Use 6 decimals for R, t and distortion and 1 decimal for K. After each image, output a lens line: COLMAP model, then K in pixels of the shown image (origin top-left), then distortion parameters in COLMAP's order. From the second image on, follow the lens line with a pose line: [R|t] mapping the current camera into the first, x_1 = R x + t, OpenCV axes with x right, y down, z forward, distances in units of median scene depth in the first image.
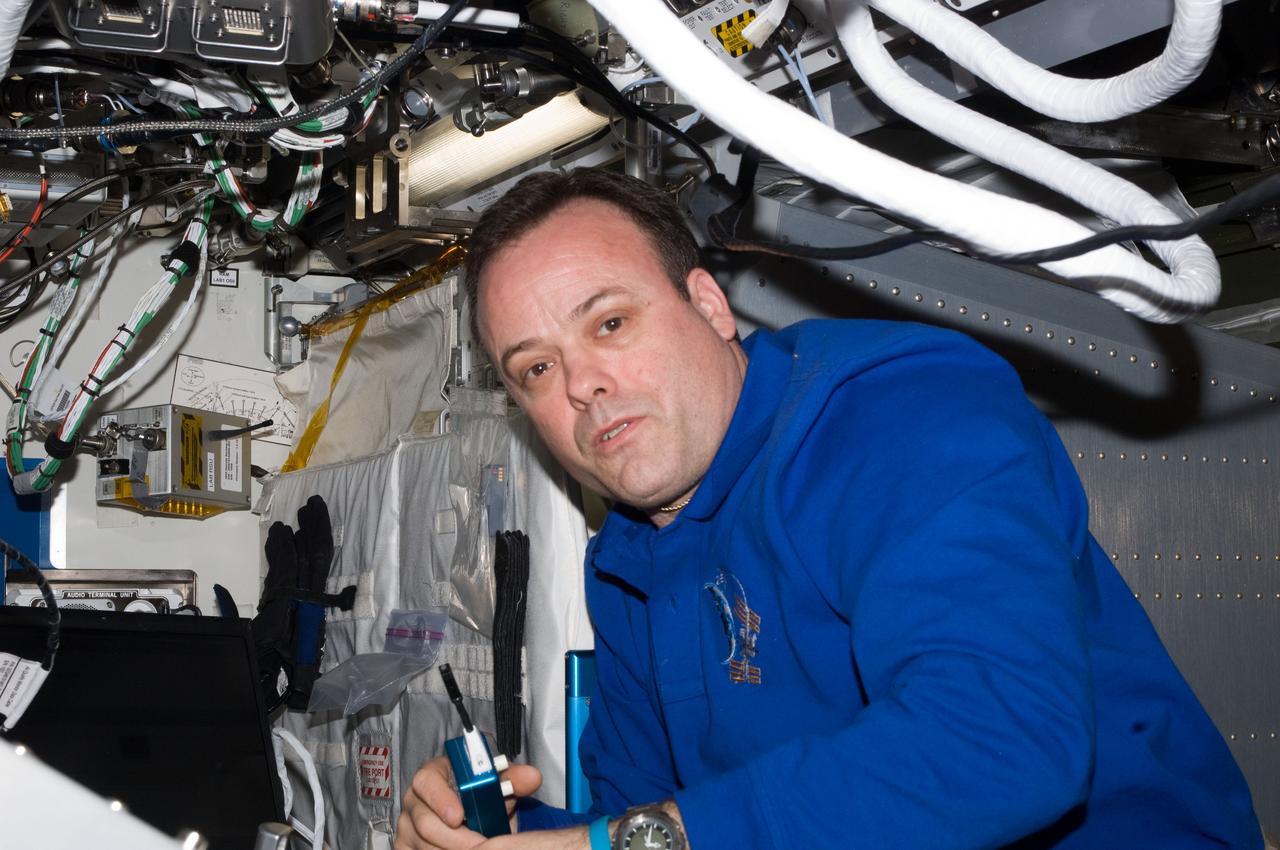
lens RADIAL K [[2402.4, 0, 640.0], [0, 2402.4, 425.0], [0, 0, 1]] dist [0.012446, 0.198194]
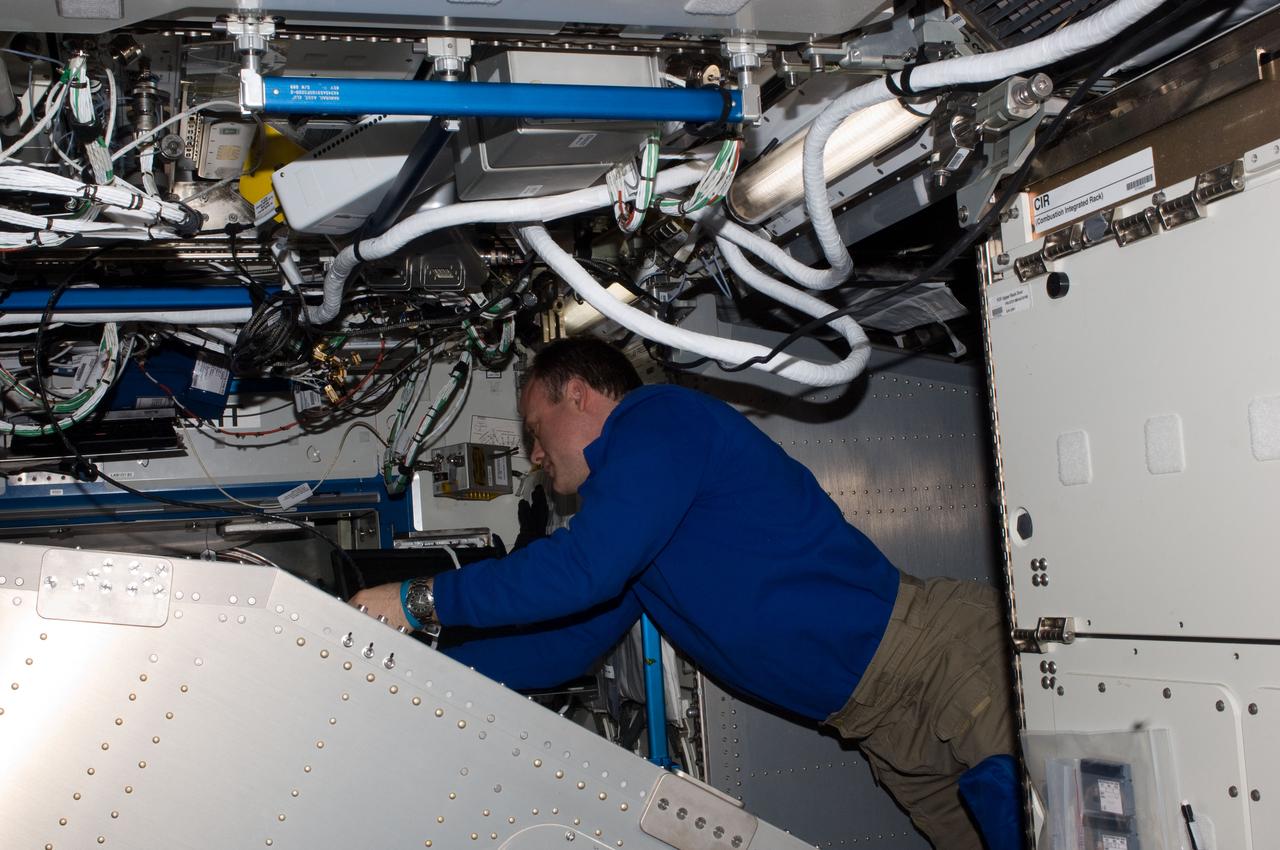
lens RADIAL K [[1588.5, 0, 640.0], [0, 1588.5, 425.0], [0, 0, 1]] dist [-0.082467, 0.112460]
pose [[0.987503, -0.074340, -0.138965, 0.144625], [0.074316, 0.997220, -0.005367, -0.006356], [0.138978, -0.005028, 0.990283, -0.292961]]
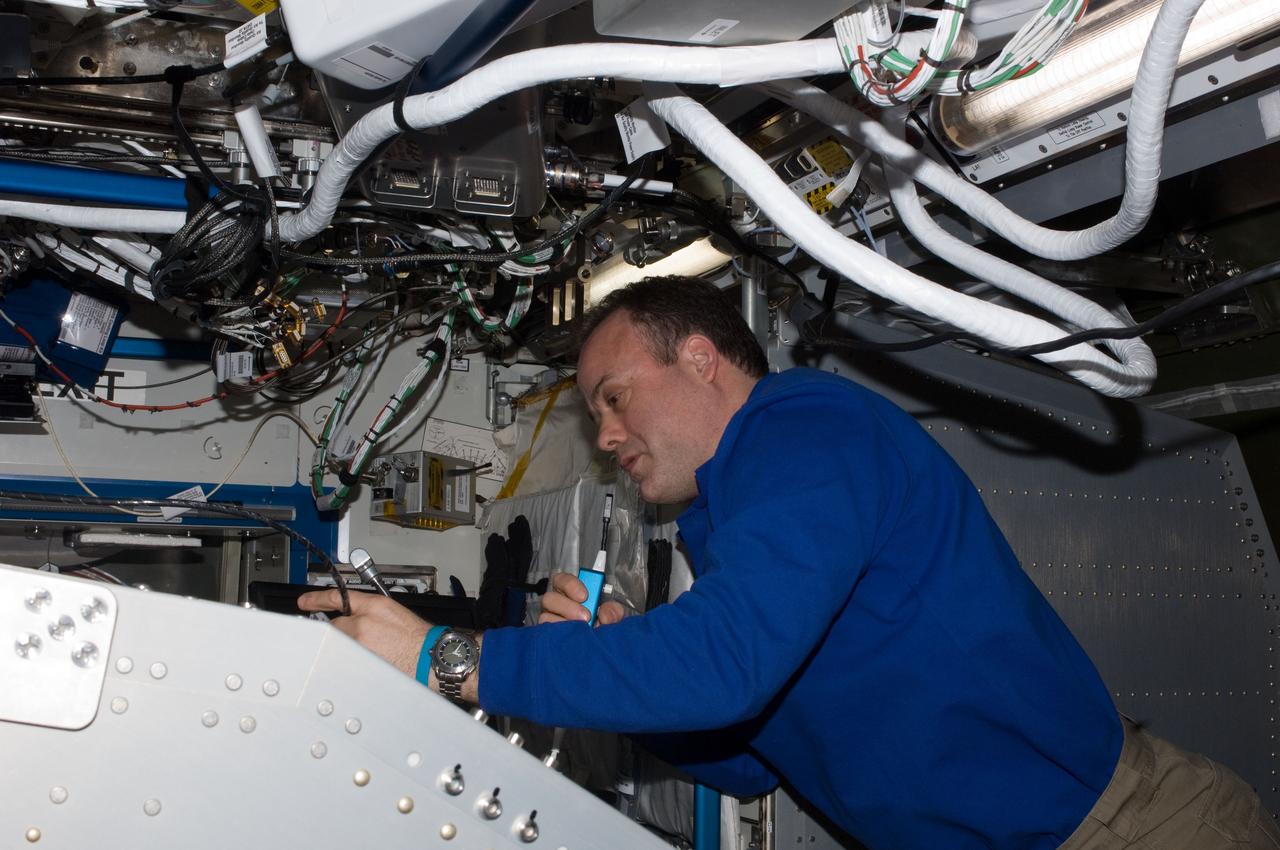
lens RADIAL K [[1708.4, 0, 640.0], [0, 1708.4, 425.0], [0, 0, 1]] dist [-0.044213, 0.008306]
pose [[0.998320, 0.014369, -0.056135, -0.007541], [-0.016121, 0.999392, -0.030901, 0.006448], [0.055657, 0.031754, 0.997945, -0.025787]]
